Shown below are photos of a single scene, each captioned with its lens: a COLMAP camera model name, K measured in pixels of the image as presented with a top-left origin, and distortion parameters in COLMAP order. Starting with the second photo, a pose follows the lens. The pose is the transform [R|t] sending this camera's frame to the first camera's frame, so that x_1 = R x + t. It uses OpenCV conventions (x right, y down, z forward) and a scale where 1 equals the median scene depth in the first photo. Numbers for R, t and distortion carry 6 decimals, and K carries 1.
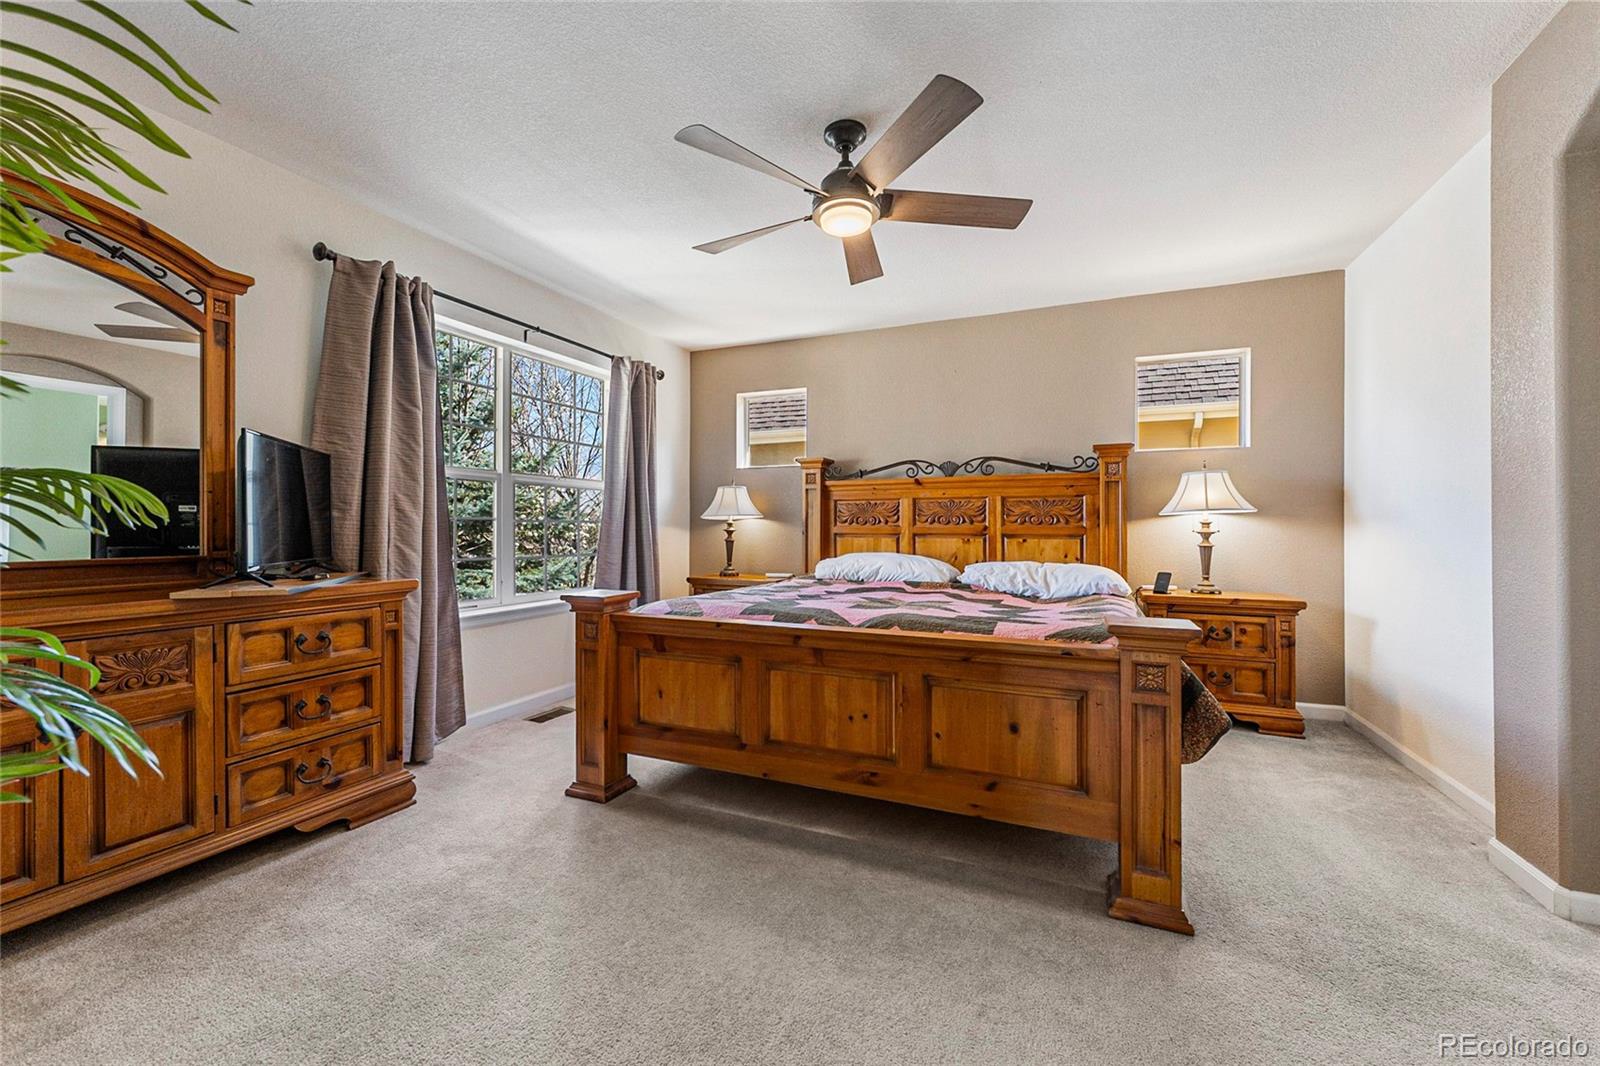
lens RADIAL K [[635.6, 0, 800.2], [0, 635.6, 526.8], [0, 0, 1]] dist [-0.000644, 0.000218]
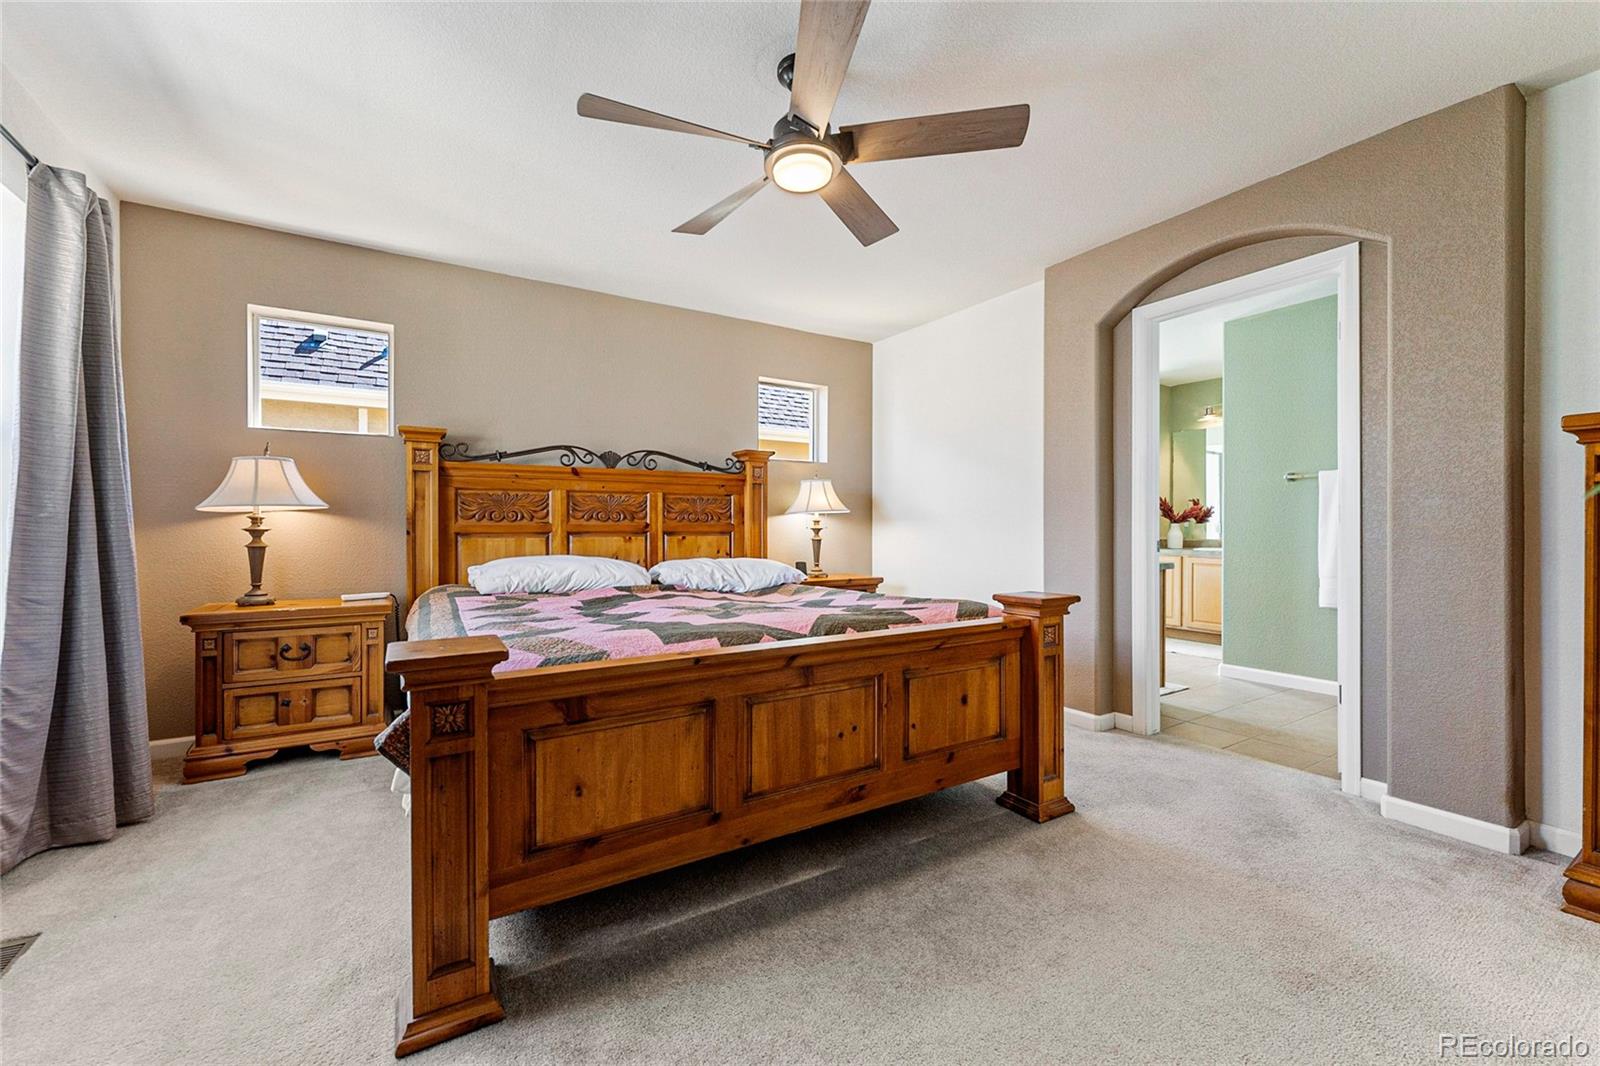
lens RADIAL K [[635.6, 0, 801.4], [0, 635.6, 525.9], [0, 0, 1]] dist [-0.000644, 0.000218]
pose [[0.575871, -0.002233, 0.817537, -0.373551], [-0.000713, 0.999995, 0.003233, -0.000376], [-0.817540, -0.002445, 0.575867, 0.282529]]
